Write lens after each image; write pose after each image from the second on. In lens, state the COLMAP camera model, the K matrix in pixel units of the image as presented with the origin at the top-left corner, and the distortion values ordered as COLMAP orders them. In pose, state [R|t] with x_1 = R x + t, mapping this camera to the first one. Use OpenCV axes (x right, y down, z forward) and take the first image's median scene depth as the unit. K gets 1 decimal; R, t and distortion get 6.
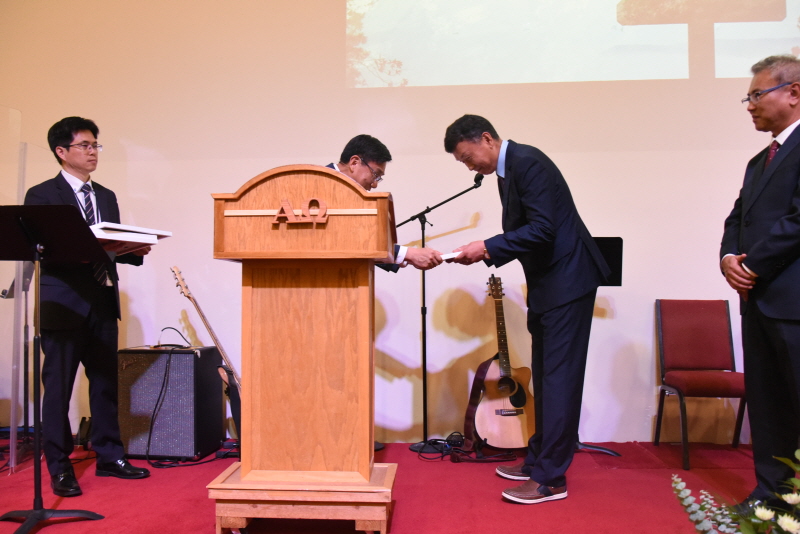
lens RADIAL K [[660.2, 0, 408.5], [0, 660.2, 265.6], [0, 0, 1]] dist [-0.041272, 0.020599]
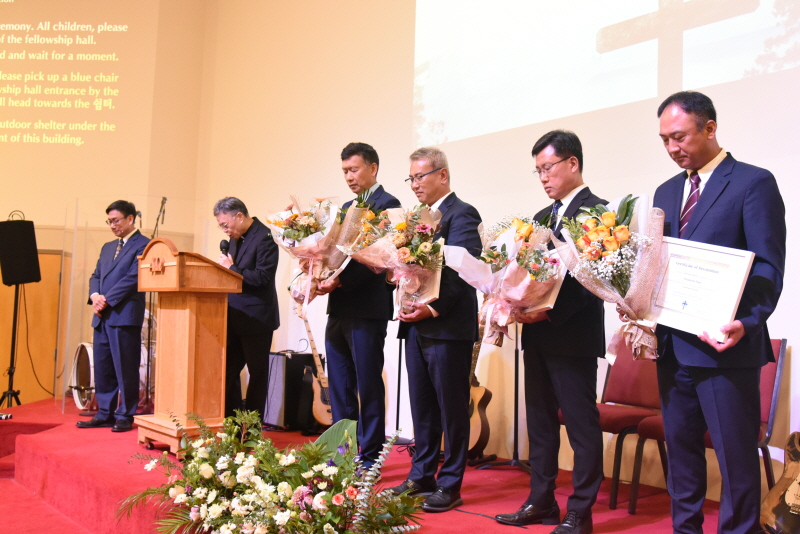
lens RADIAL K [[808.8, 0, 398.5], [0, 808.8, 262.0], [0, 0, 1]] dist [-0.037576, 0.000000]
pose [[0.697014, -0.026028, -0.716585, 1.646712], [0.001038, 0.999377, -0.035290, -0.014584], [0.717057, 0.023854, 0.696606, -0.098622]]
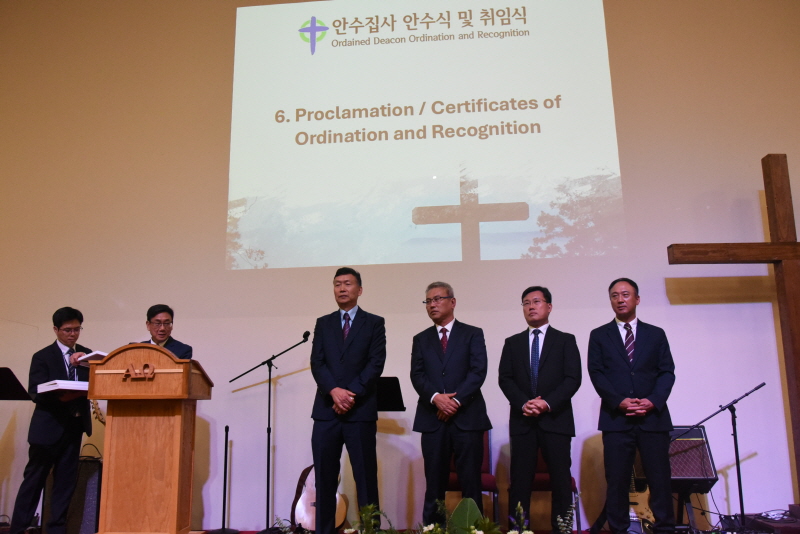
lens RADIAL K [[660.2, 0, 397.3], [0, 660.2, 267.7], [0, 0, 1]] dist [-0.041272, 0.020599]
pose [[0.999829, -0.013380, -0.012781, 0.506427], [0.010964, 0.984812, -0.173279, -0.042095], [0.014906, 0.173109, 0.984790, -0.675590]]
